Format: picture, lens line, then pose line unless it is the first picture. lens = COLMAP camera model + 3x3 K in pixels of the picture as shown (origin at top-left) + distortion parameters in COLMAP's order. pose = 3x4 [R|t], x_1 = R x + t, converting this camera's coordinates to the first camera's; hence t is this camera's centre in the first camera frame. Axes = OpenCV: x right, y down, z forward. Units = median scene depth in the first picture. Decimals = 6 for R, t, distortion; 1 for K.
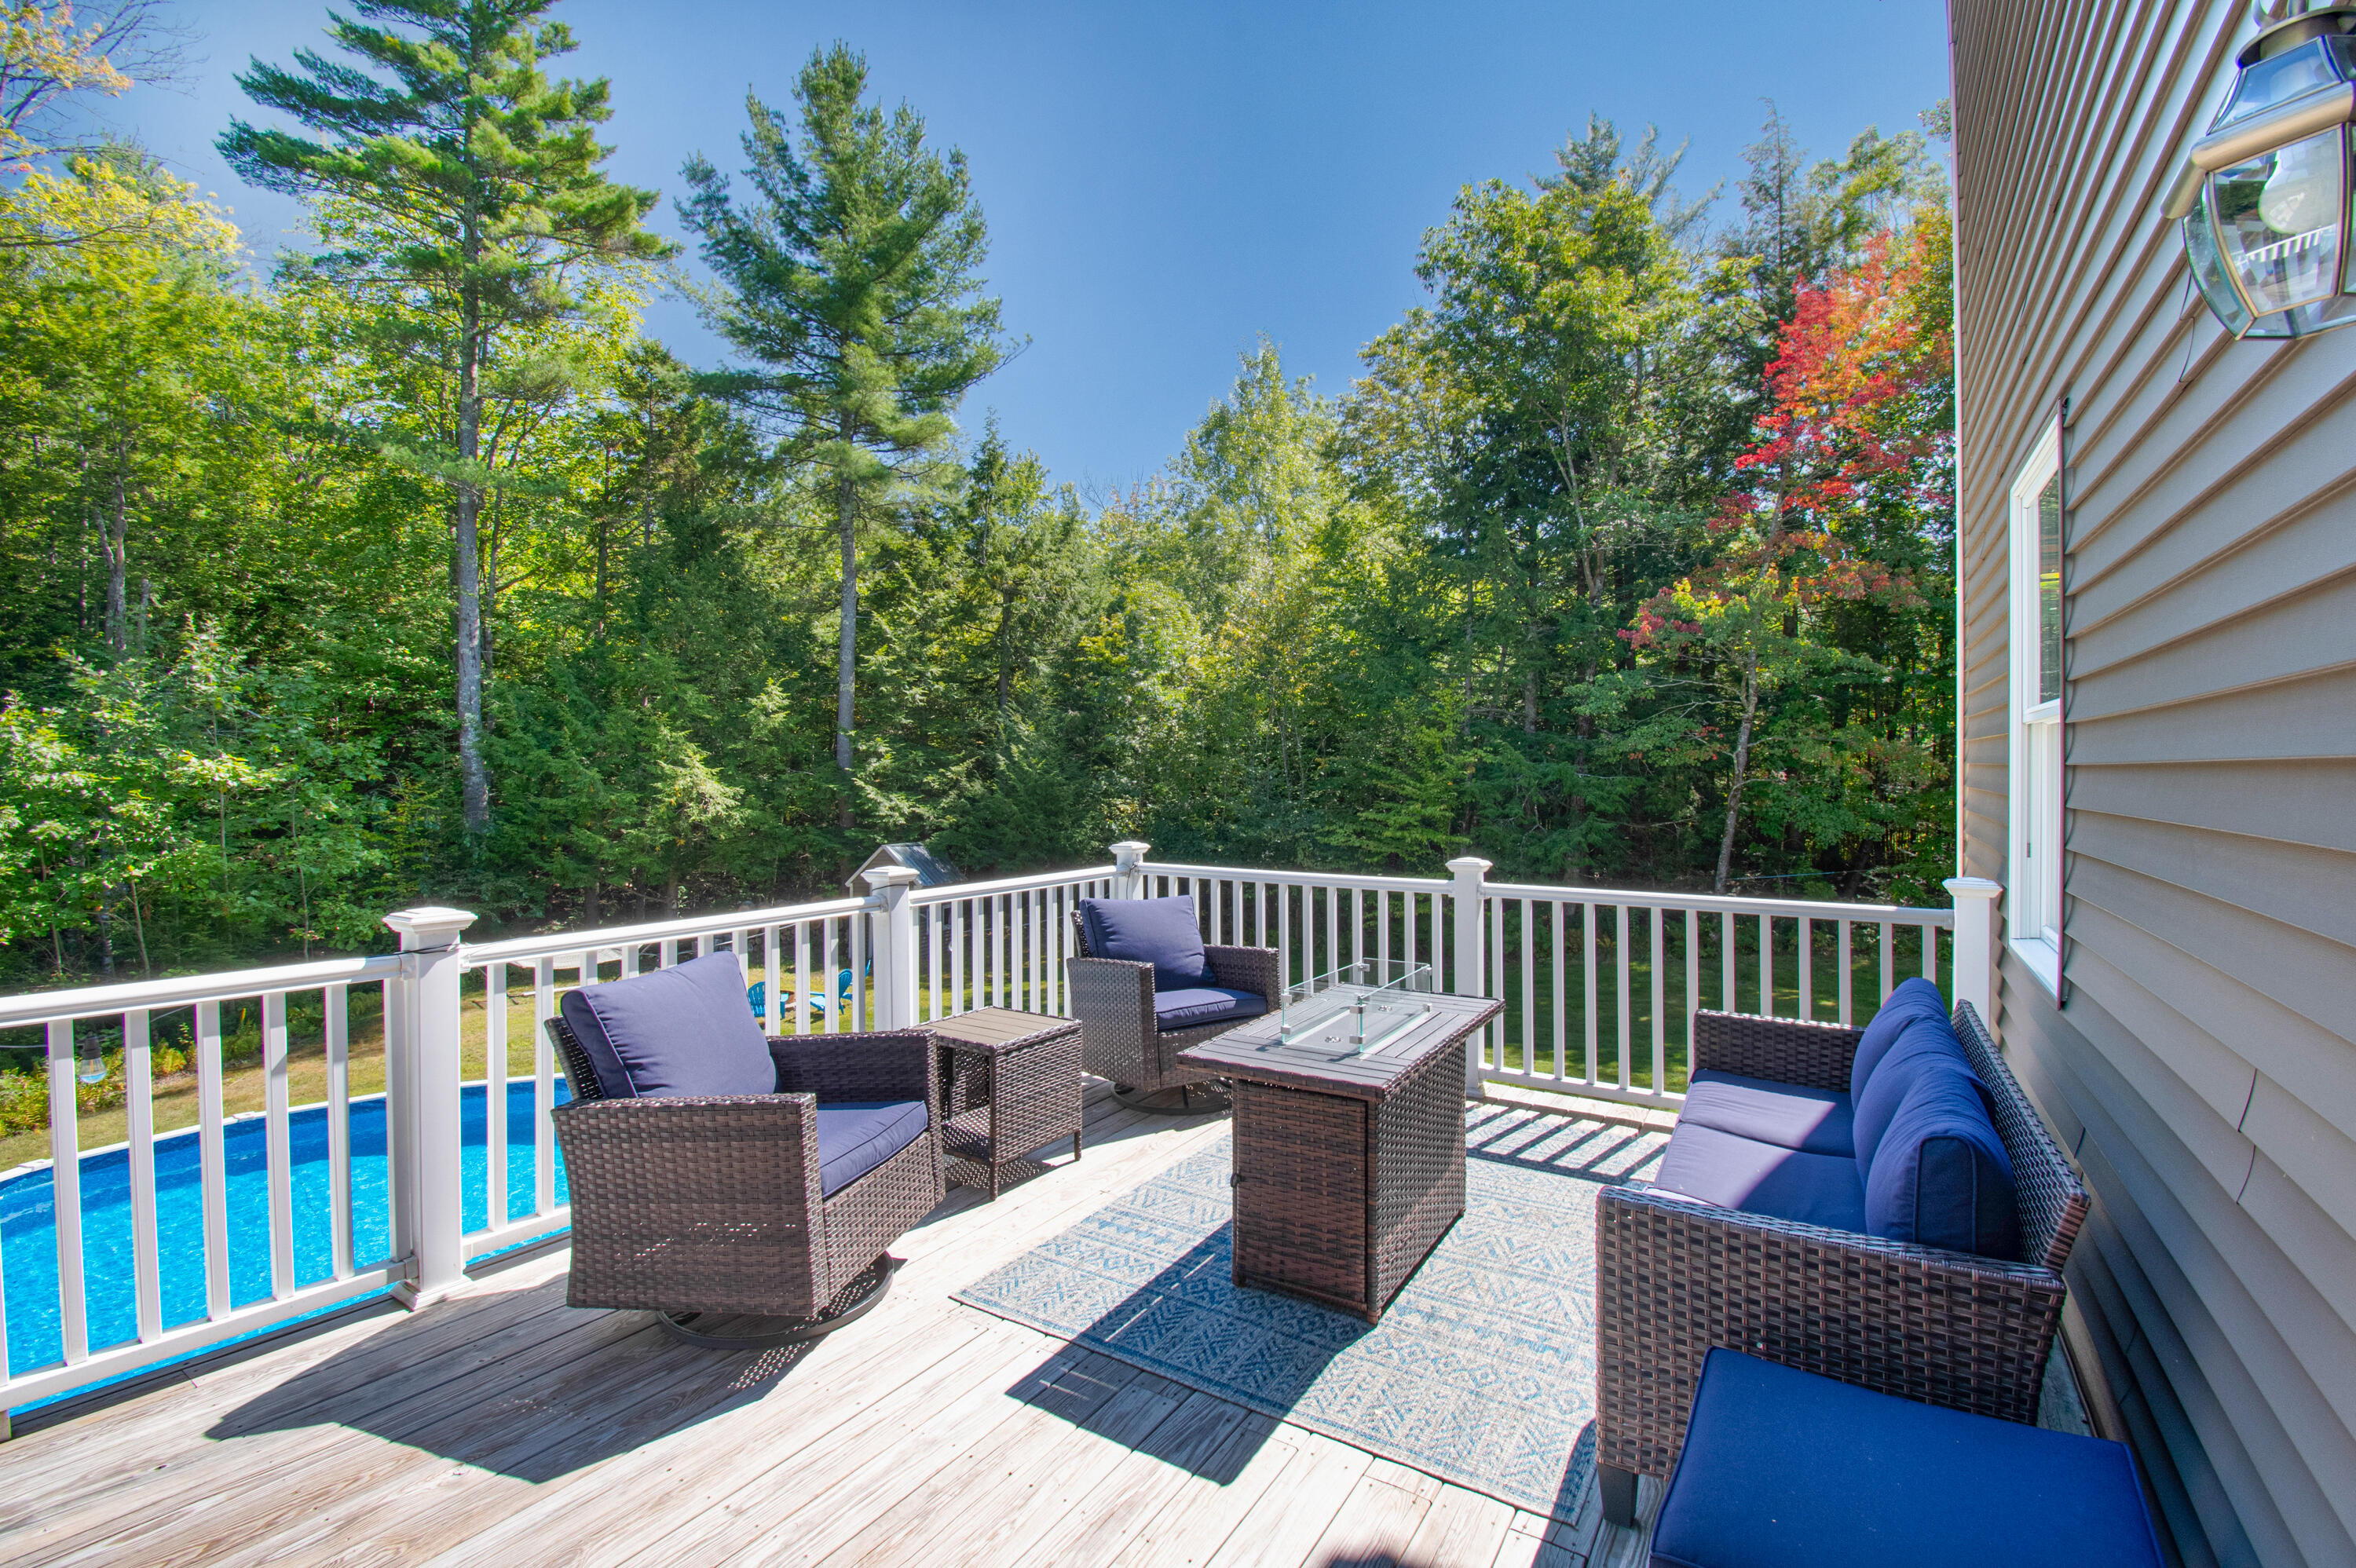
lens RADIAL K [[1019.7, 0, 1260.4], [0, 1019.7, 778.2], [0, 0, 1]] dist [-0.015874, -0.011443]
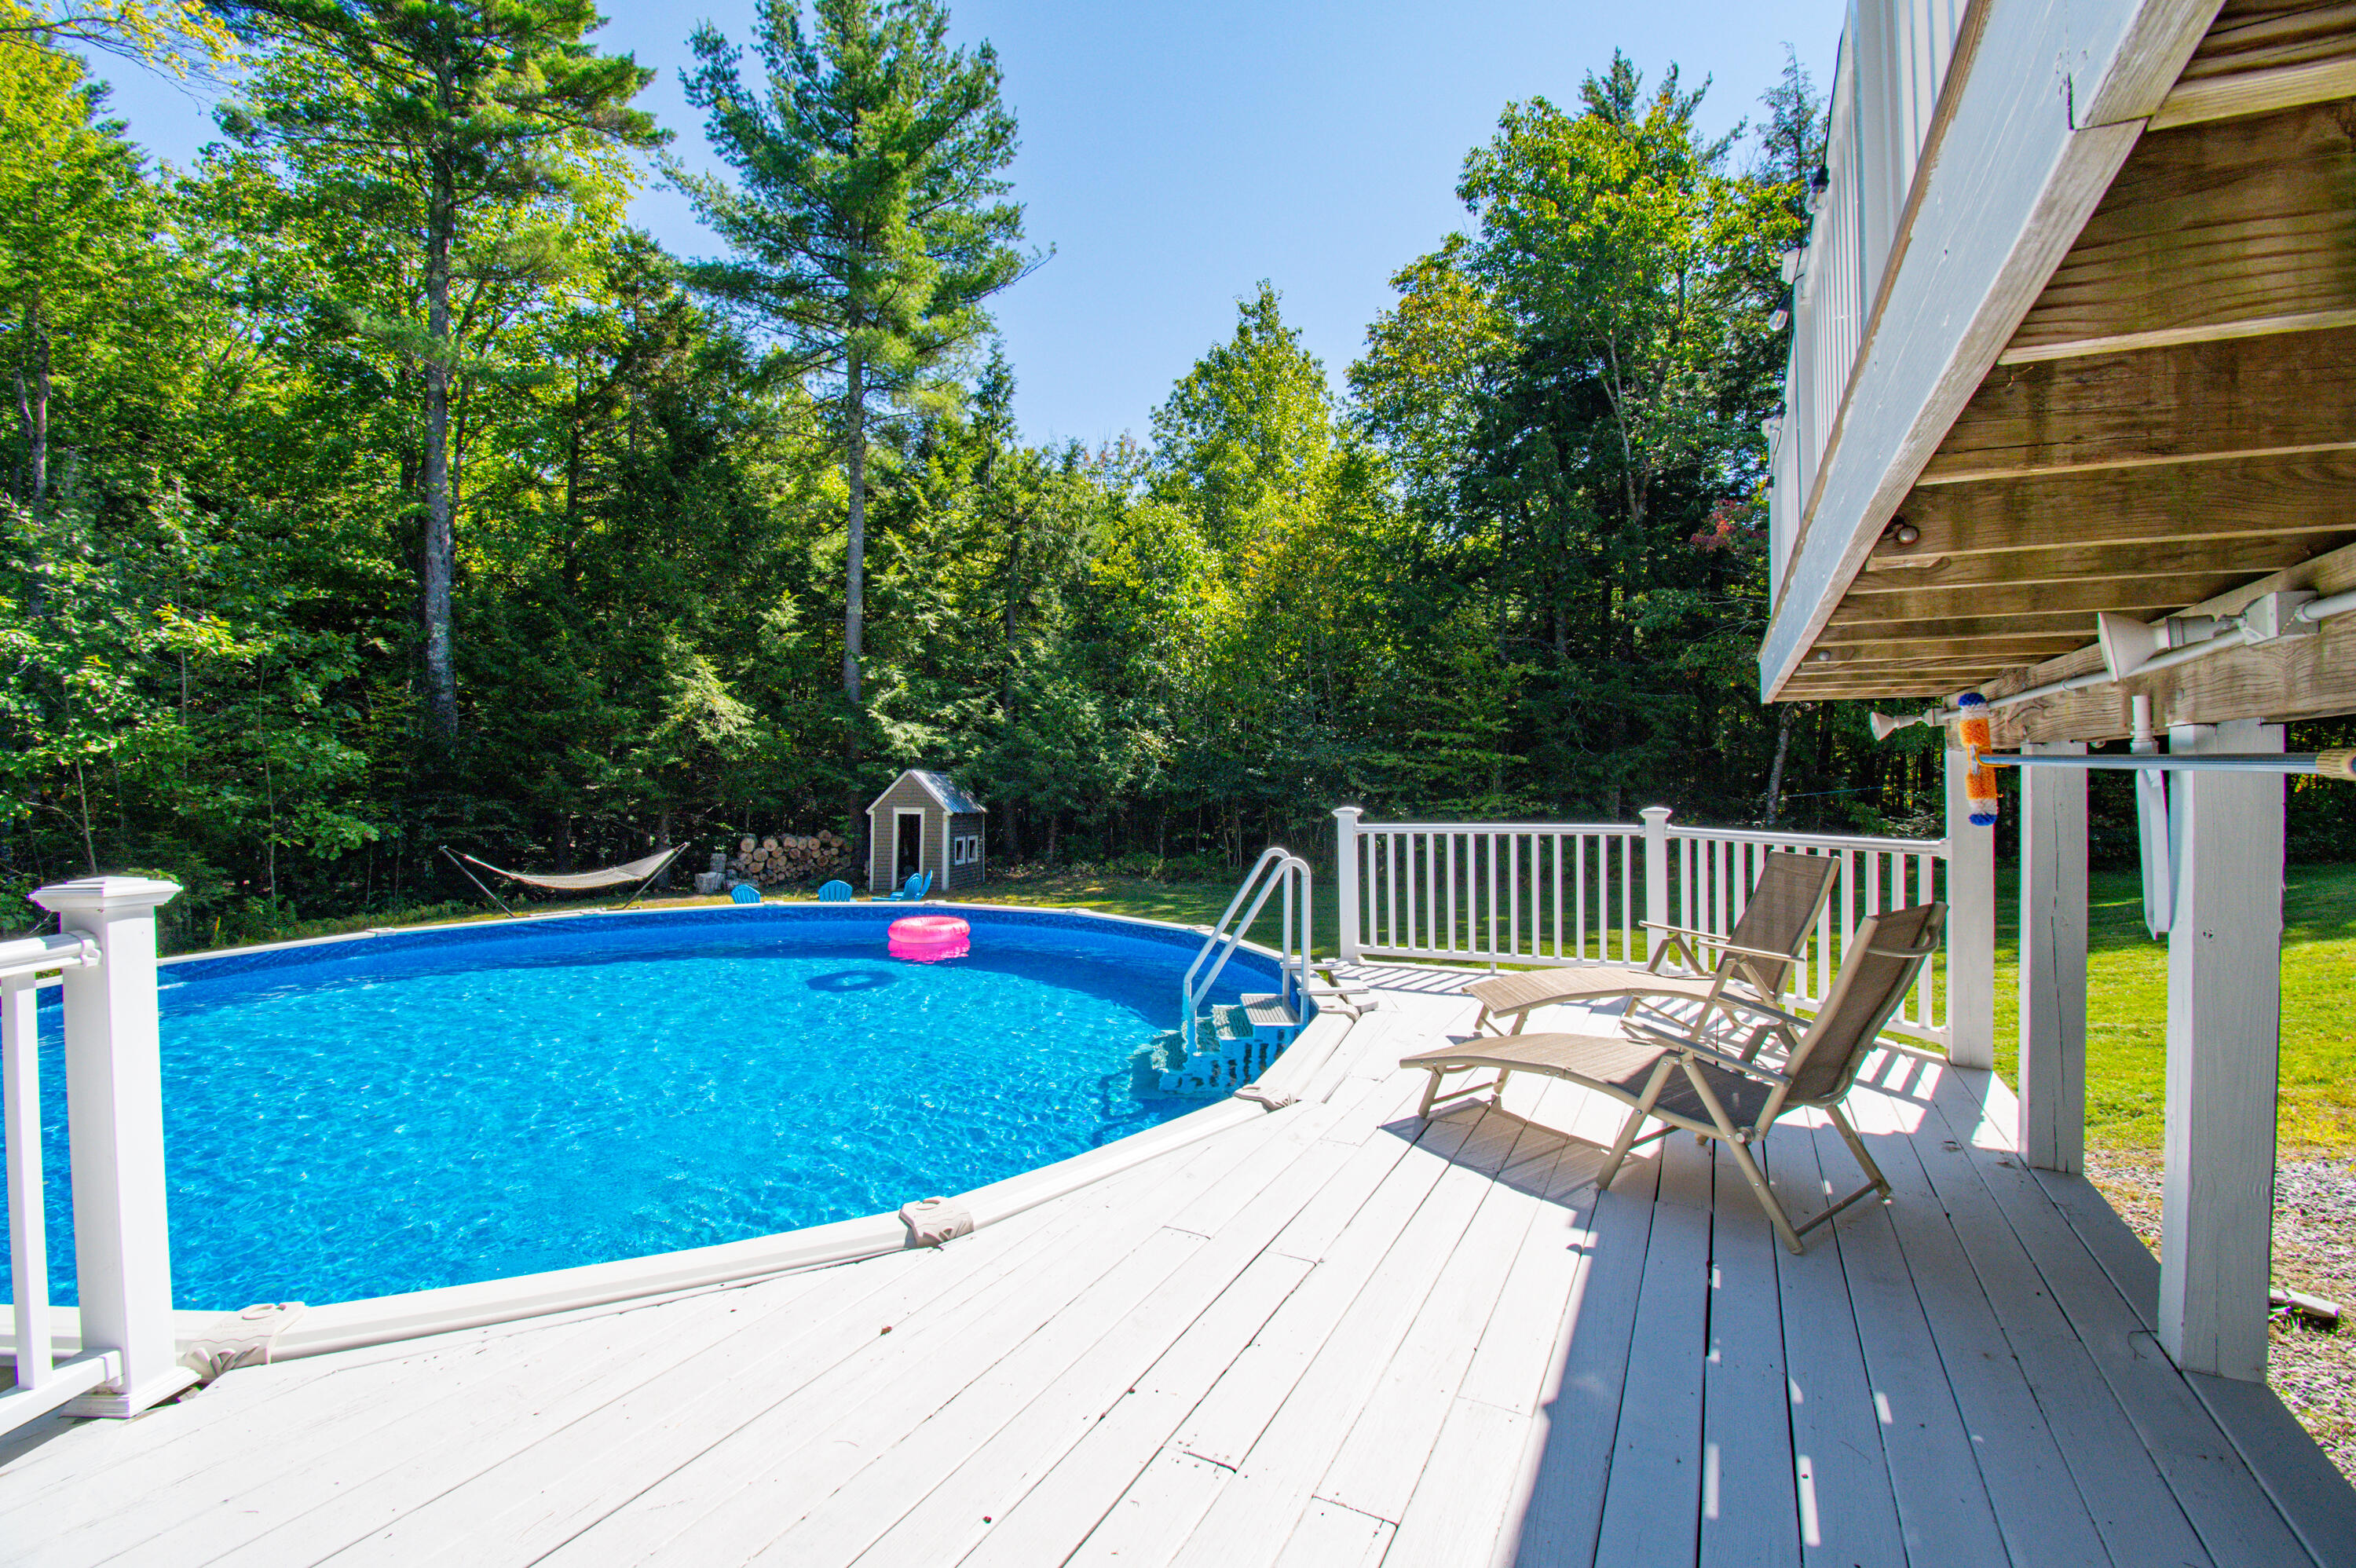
lens RADIAL K [[1019.7, 0, 1260.4], [0, 1019.7, 778.2], [0, 0, 1]] dist [-0.015874, -0.011443]
pose [[0.995807, -0.004047, 0.091395, -0.125725], [0.004614, 0.999971, -0.005995, 0.074351], [-0.091368, 0.006391, 0.995797, 0.038808]]
